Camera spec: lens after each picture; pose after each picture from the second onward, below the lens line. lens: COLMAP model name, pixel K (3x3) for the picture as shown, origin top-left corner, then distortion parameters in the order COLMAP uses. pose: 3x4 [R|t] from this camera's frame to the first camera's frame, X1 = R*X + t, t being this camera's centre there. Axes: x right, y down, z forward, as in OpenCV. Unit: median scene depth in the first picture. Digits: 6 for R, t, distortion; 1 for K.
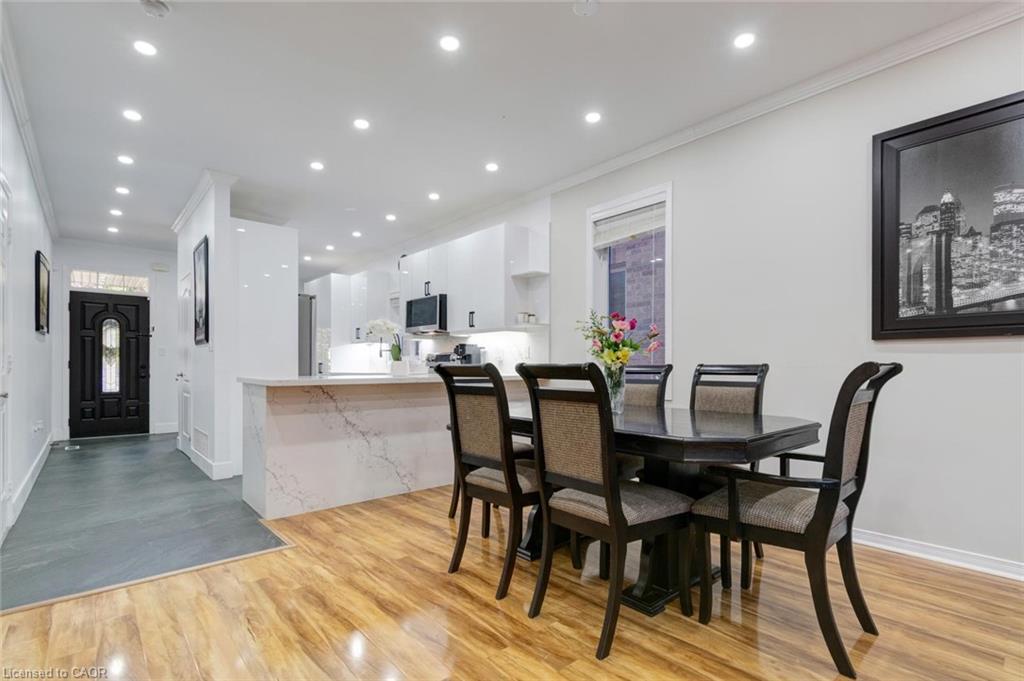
lens RADIAL K [[462.8, 0, 526.8], [0, 462.8, 369.2], [0, 0, 1]] dist [0.002110, 0.000139]
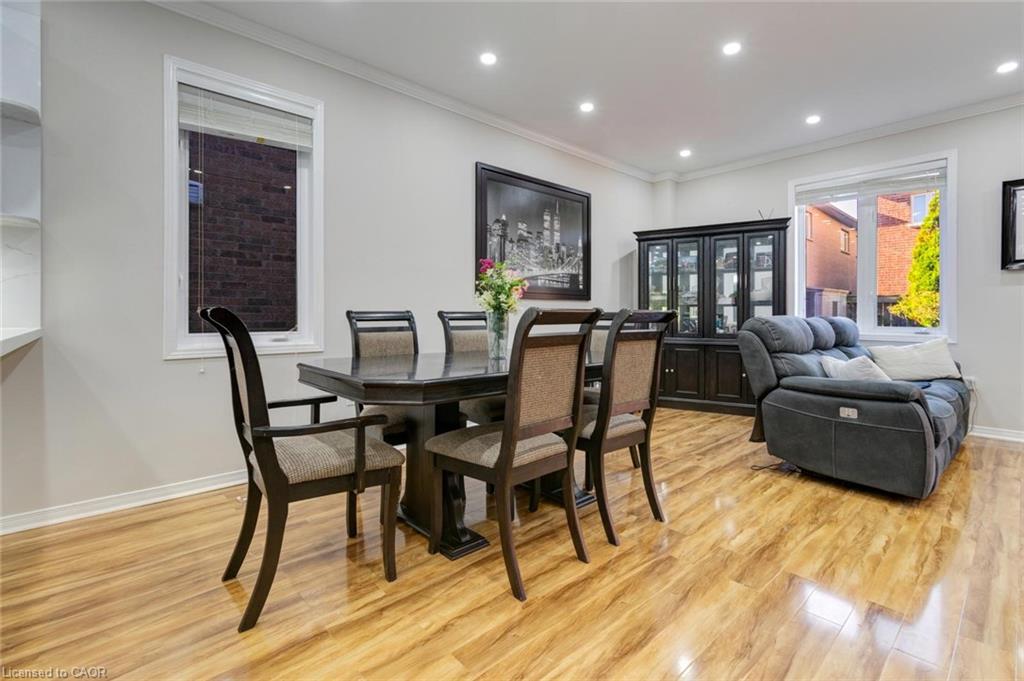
lens RADIAL K [[462.8, 0, 508.2], [0, 462.8, 320.2], [0, 0, 1]] dist [0.002110, 0.000139]
pose [[0.026691, -0.005403, 0.999629, -0.819148], [0.008335, 0.999952, 0.005182, 0.005907], [-0.999609, 0.008194, 0.026735, 0.938016]]
